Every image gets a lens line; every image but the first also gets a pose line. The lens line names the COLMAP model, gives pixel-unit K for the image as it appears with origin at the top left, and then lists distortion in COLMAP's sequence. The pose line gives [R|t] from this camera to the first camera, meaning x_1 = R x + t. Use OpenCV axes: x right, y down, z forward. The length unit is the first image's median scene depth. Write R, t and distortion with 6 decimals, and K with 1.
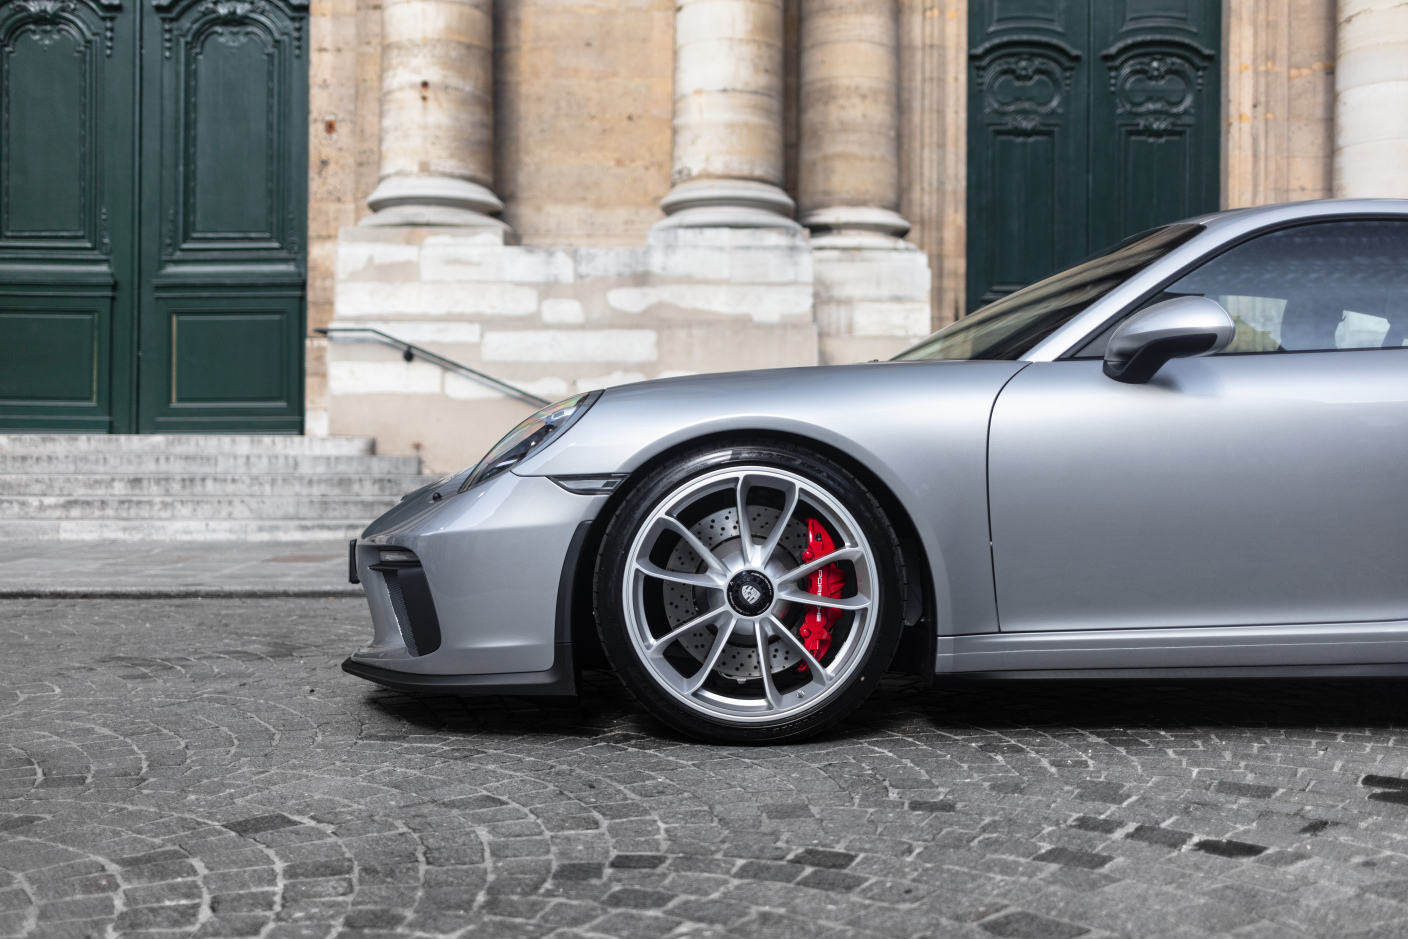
lens RADIAL K [[1429.0, 0, 700.9], [0, 1429.0, 488.3], [0, 0, 1]] dist [-0.016244, 0.028005]
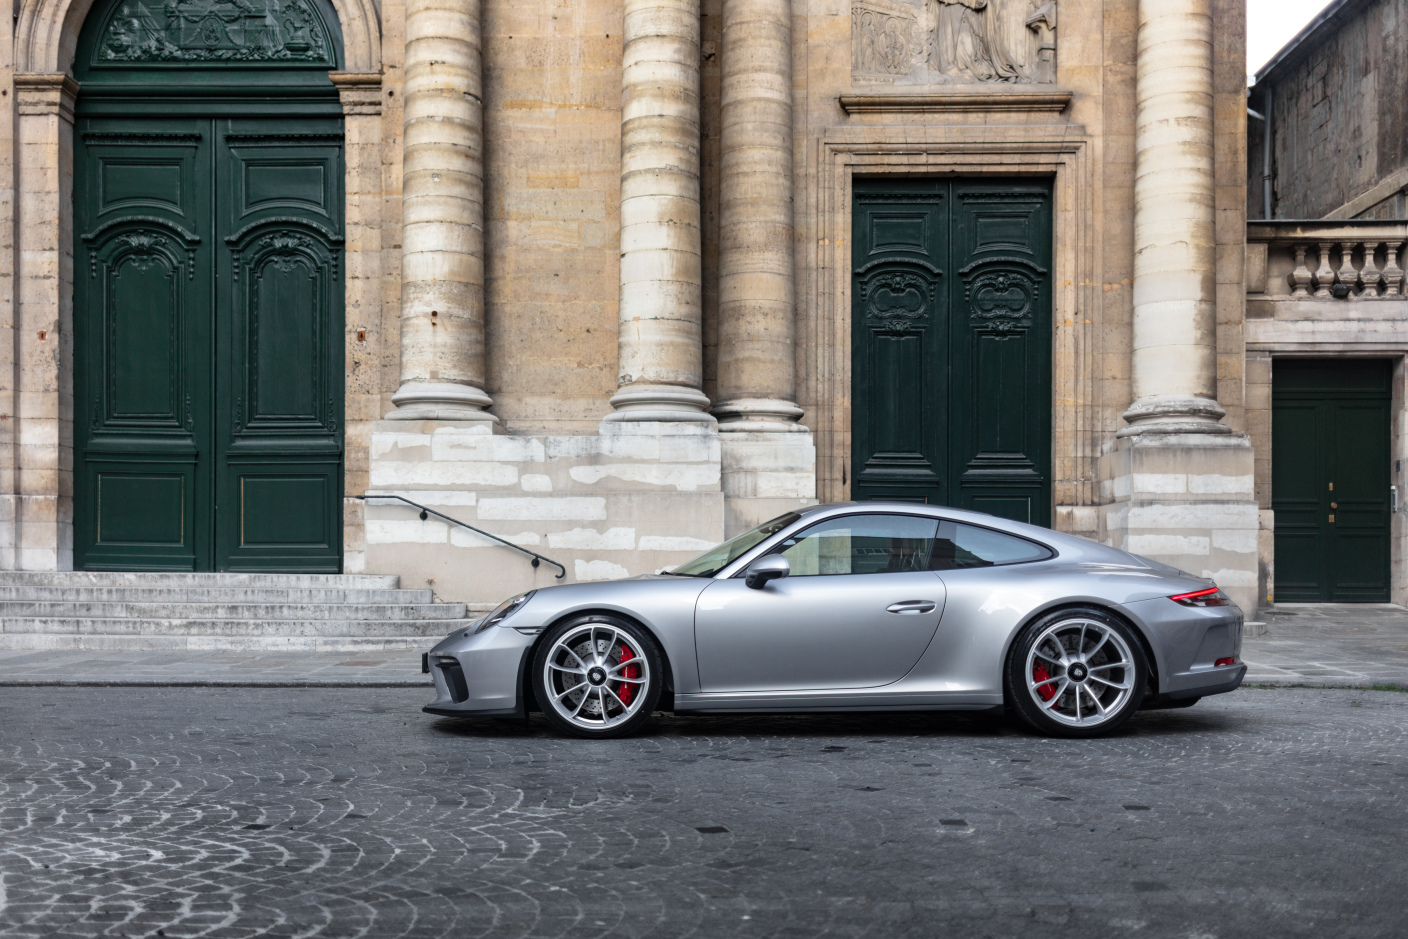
lens RADIAL K [[1420.9, 0, 625.4], [0, 1420.9, 580.8], [0, 0, 1]] dist [0.029661, -0.027109]
pose [[0.999076, 0.000062, -0.042989, 0.040714], [-0.000589, 0.999925, -0.012239, -0.012754], [0.042985, 0.012253, 0.999001, -0.305901]]
